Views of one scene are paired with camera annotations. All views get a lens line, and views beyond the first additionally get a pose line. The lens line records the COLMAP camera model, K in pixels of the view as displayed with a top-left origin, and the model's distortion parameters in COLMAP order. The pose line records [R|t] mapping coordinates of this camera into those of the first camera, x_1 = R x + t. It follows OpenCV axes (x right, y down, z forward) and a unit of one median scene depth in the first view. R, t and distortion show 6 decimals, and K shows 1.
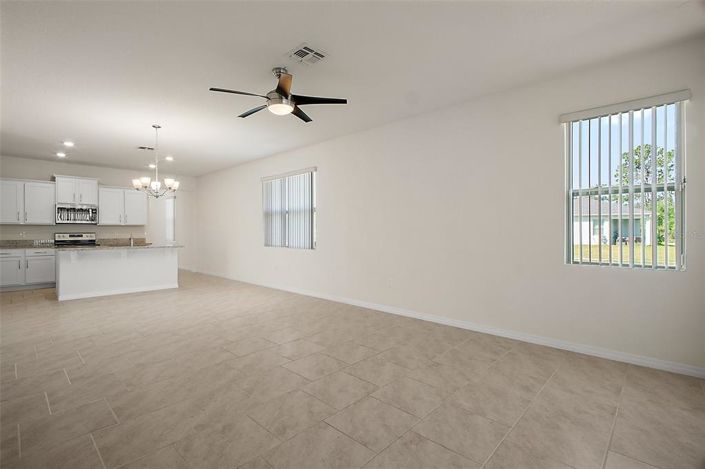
lens RADIAL K [[328.9, 0, 346.3], [0, 328.9, 235.1], [0, 0, 1]] dist [0.001102, -0.000384]
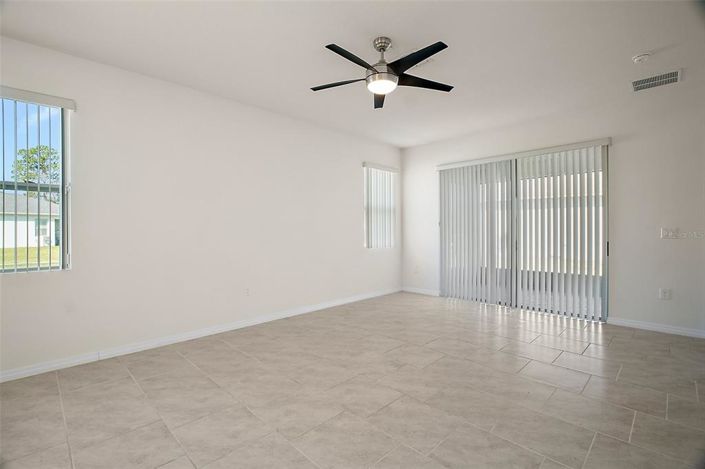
lens RADIAL K [[328.9, 0, 347.1], [0, 328.9, 226.8], [0, 0, 1]] dist [0.001102, -0.000384]
pose [[0.015231, 0.009539, 0.999838, -0.971492], [0.019906, 0.999753, -0.009842, -0.008423], [-0.999686, 0.020052, 0.015037, 0.996312]]
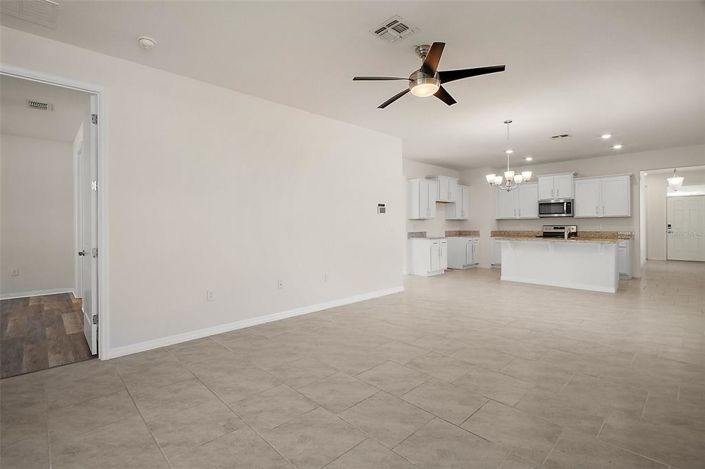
lens RADIAL K [[328.9, 0, 344.5], [0, 328.9, 231.4], [0, 0, 1]] dist [0.001102, -0.000384]
pose [[-0.045571, 0.021786, -0.998724, 0.661432], [-0.006534, 0.999734, 0.022107, -0.013169], [0.998940, 0.007533, -0.045416, 0.755826]]
